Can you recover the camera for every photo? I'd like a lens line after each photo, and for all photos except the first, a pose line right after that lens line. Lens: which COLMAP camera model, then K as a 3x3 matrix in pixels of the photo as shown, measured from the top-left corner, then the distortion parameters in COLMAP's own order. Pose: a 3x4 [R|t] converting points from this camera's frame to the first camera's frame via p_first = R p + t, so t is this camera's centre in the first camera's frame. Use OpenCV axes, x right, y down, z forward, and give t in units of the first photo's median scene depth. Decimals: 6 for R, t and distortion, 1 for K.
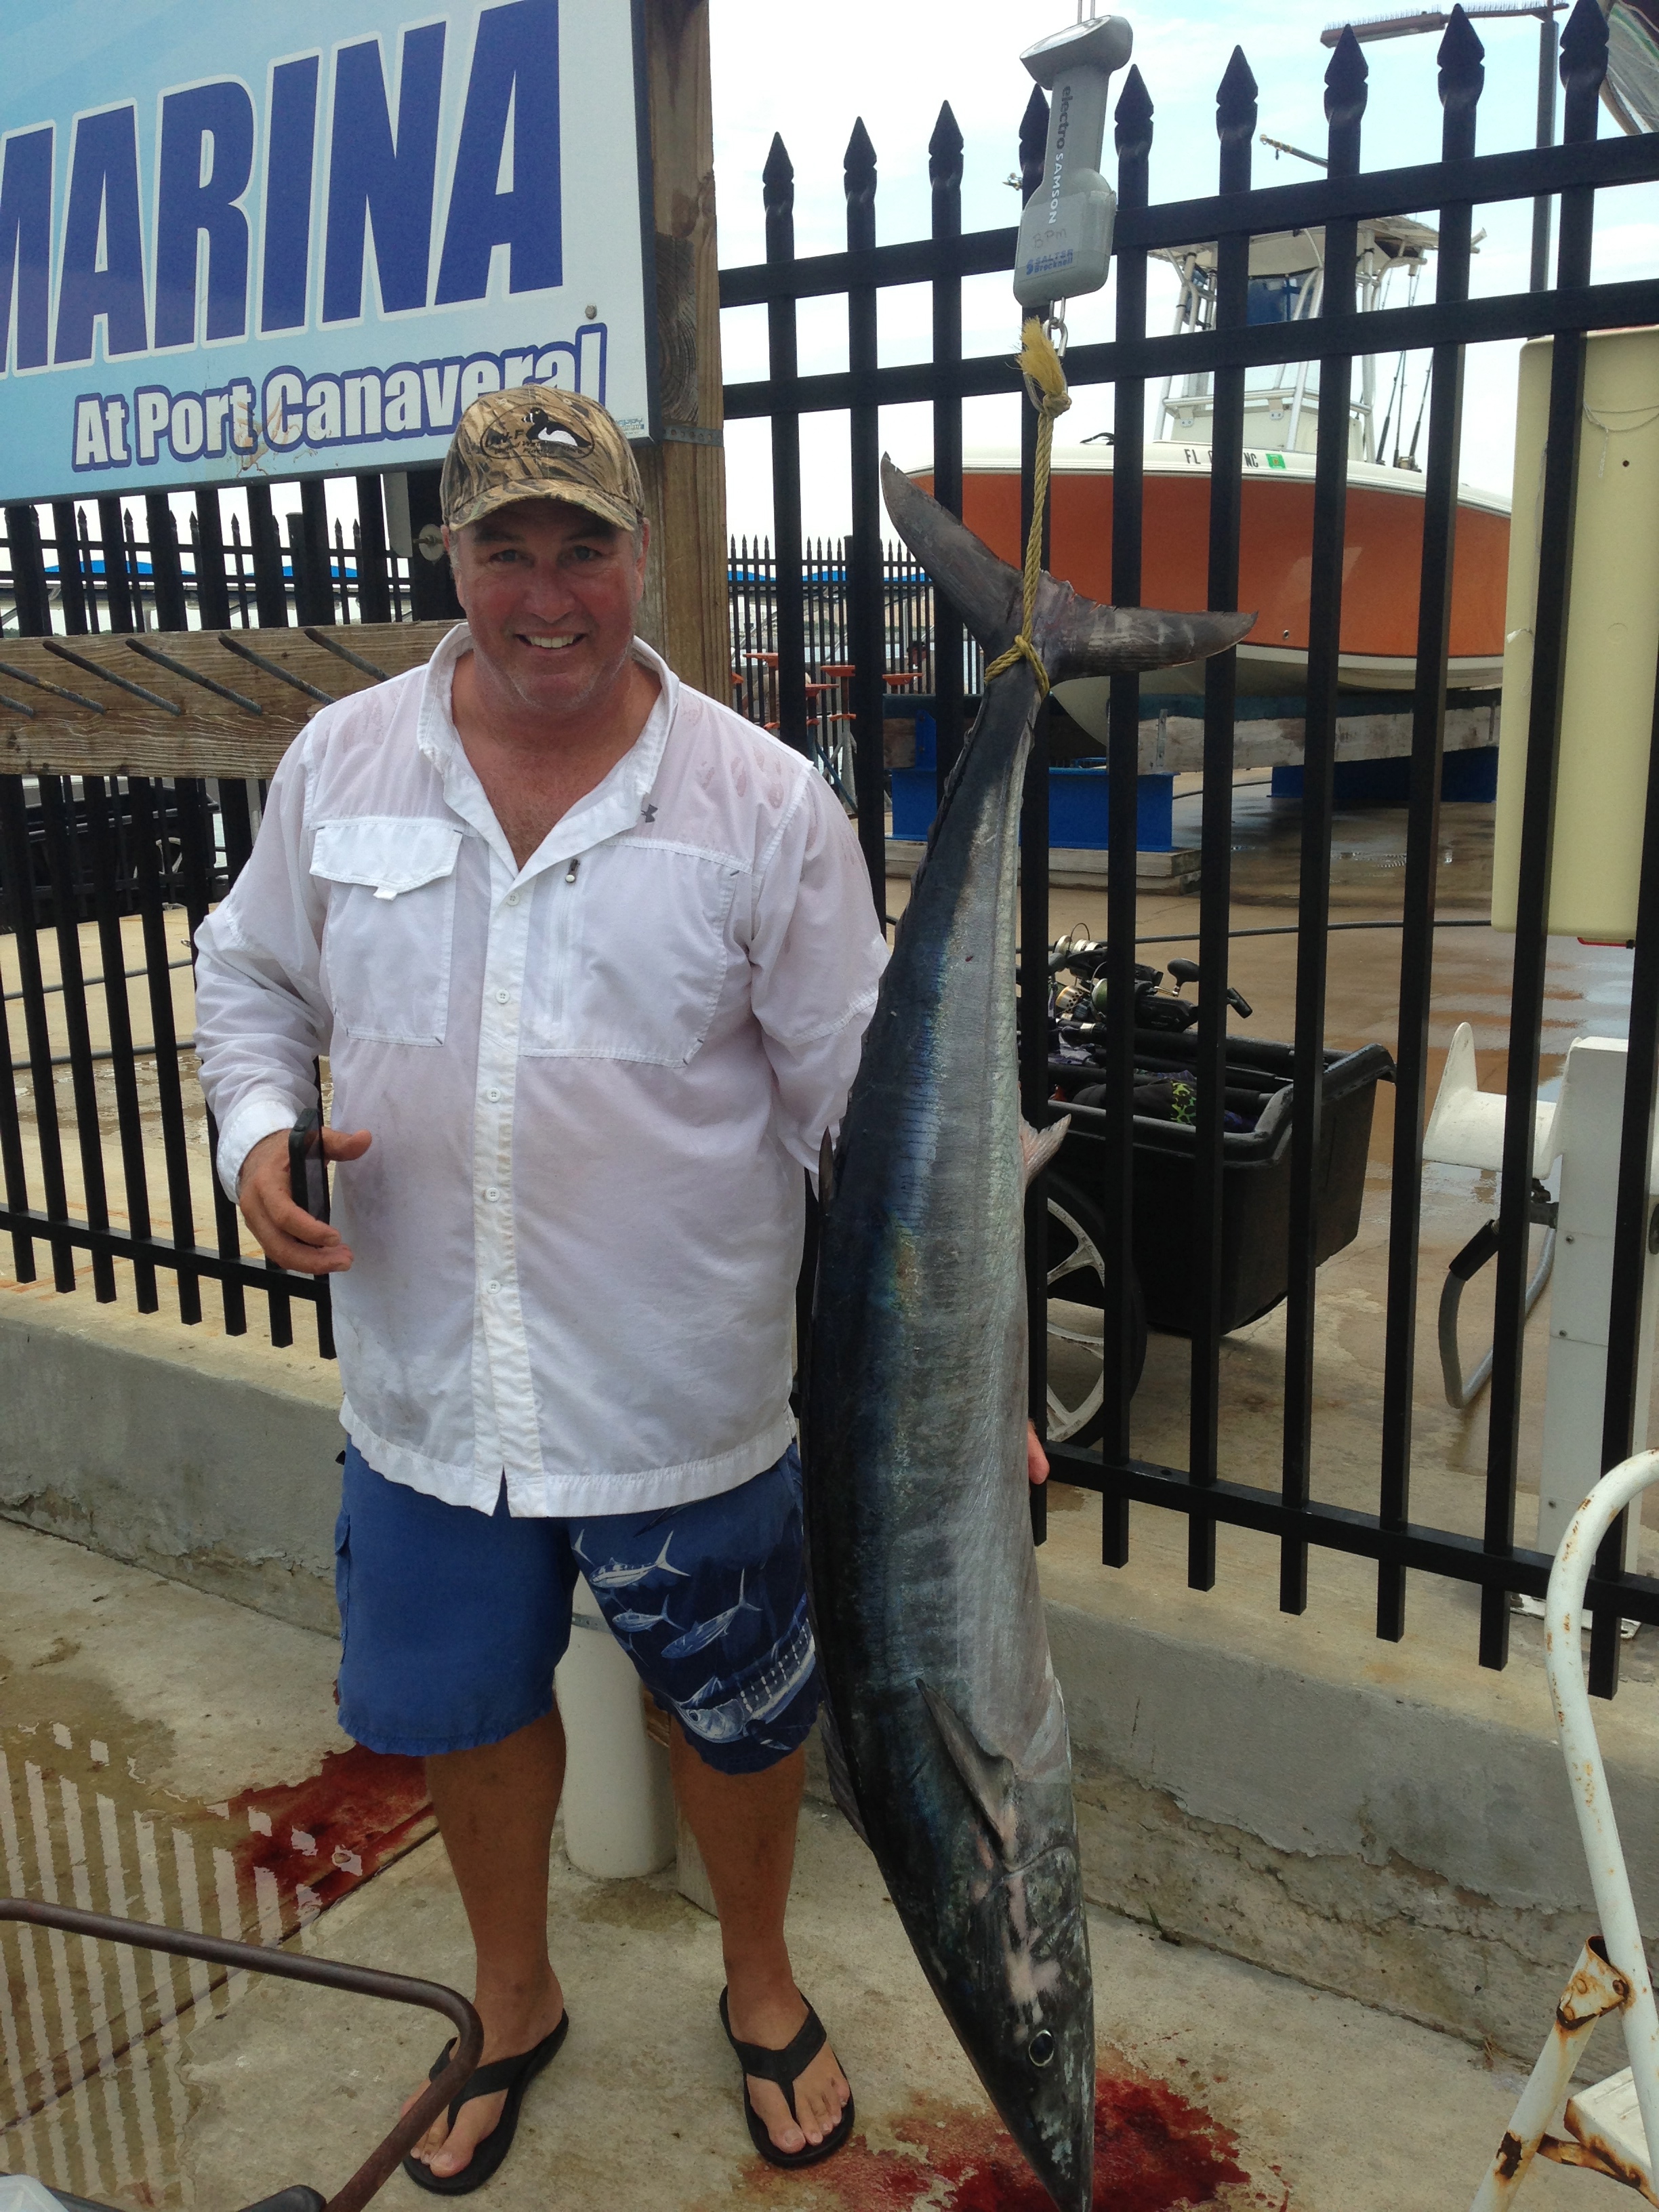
lens RADIAL K [[1921.1, 0, 829.5], [0, 1921.1, 1106.0], [0, 0, 1]] dist [0.160241, -0.297400]
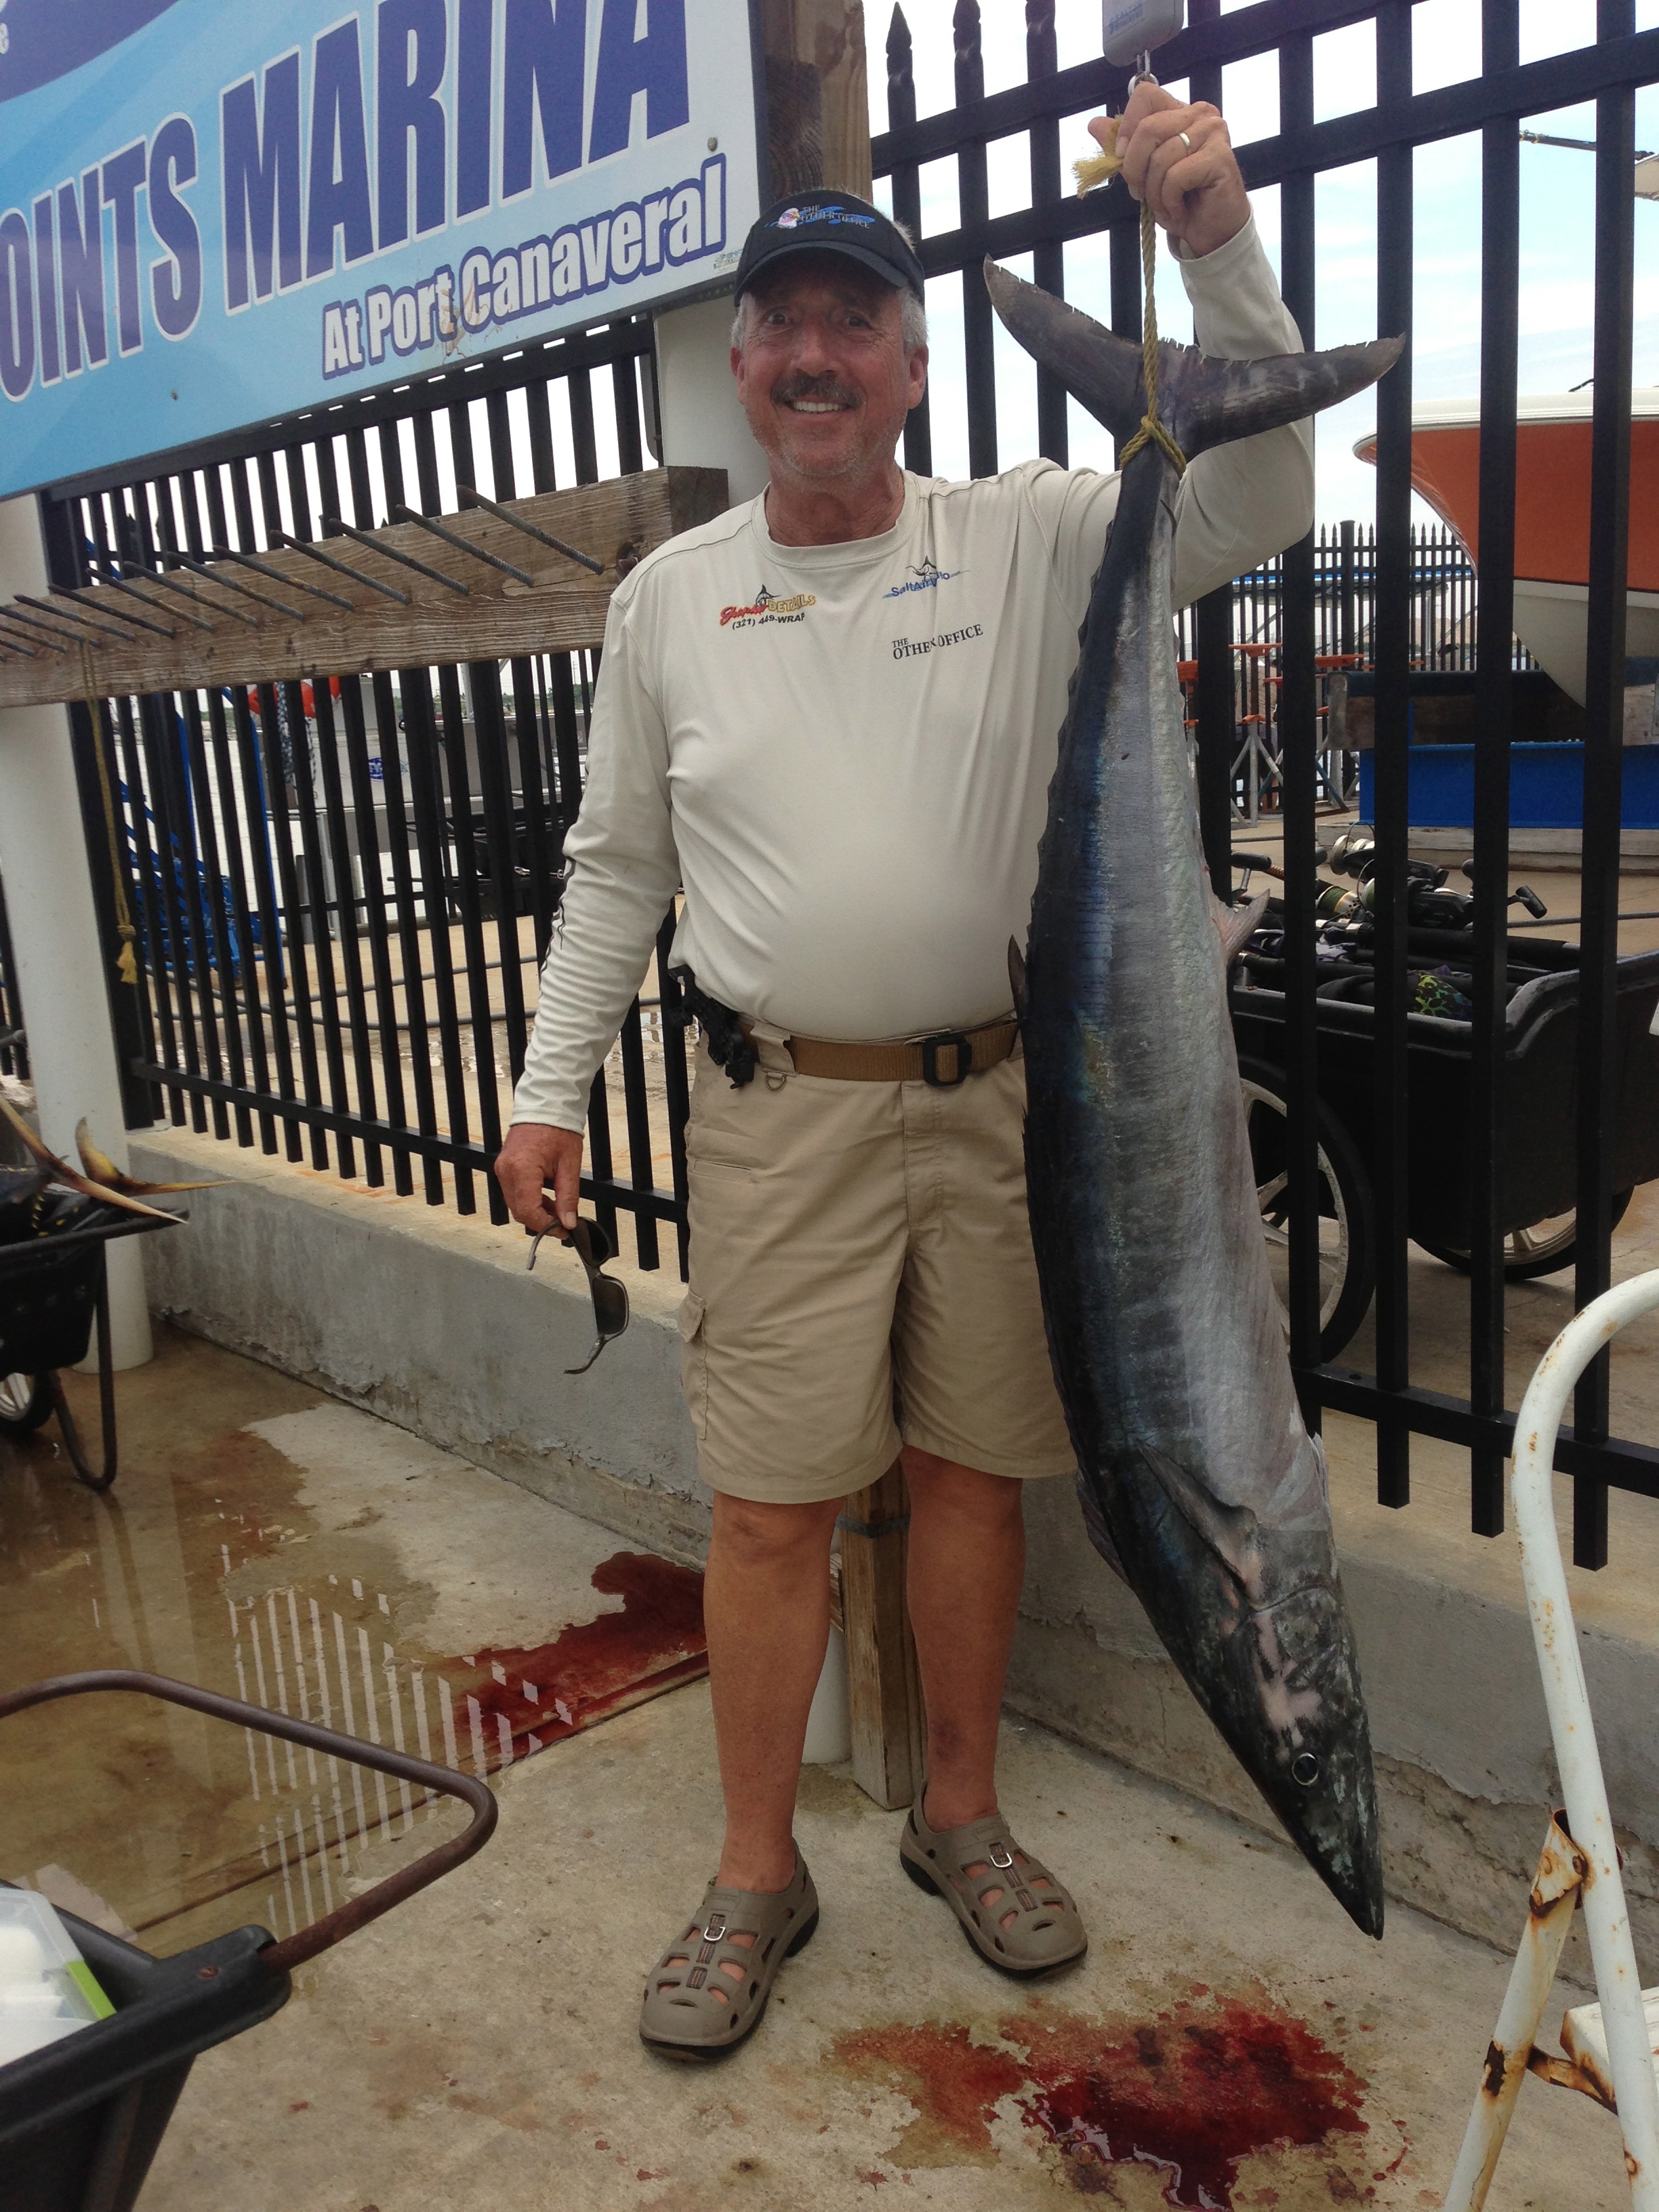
lens RADIAL K [[1921.1, 0, 829.5], [0, 1921.1, 1106.0], [0, 0, 1]] dist [0.160241, -0.297400]
pose [[0.966311, 0.023068, -0.256343, 0.170135], [-0.026150, 0.999621, -0.008620, 0.077033], [0.256047, 0.015033, 0.966548, 0.046042]]
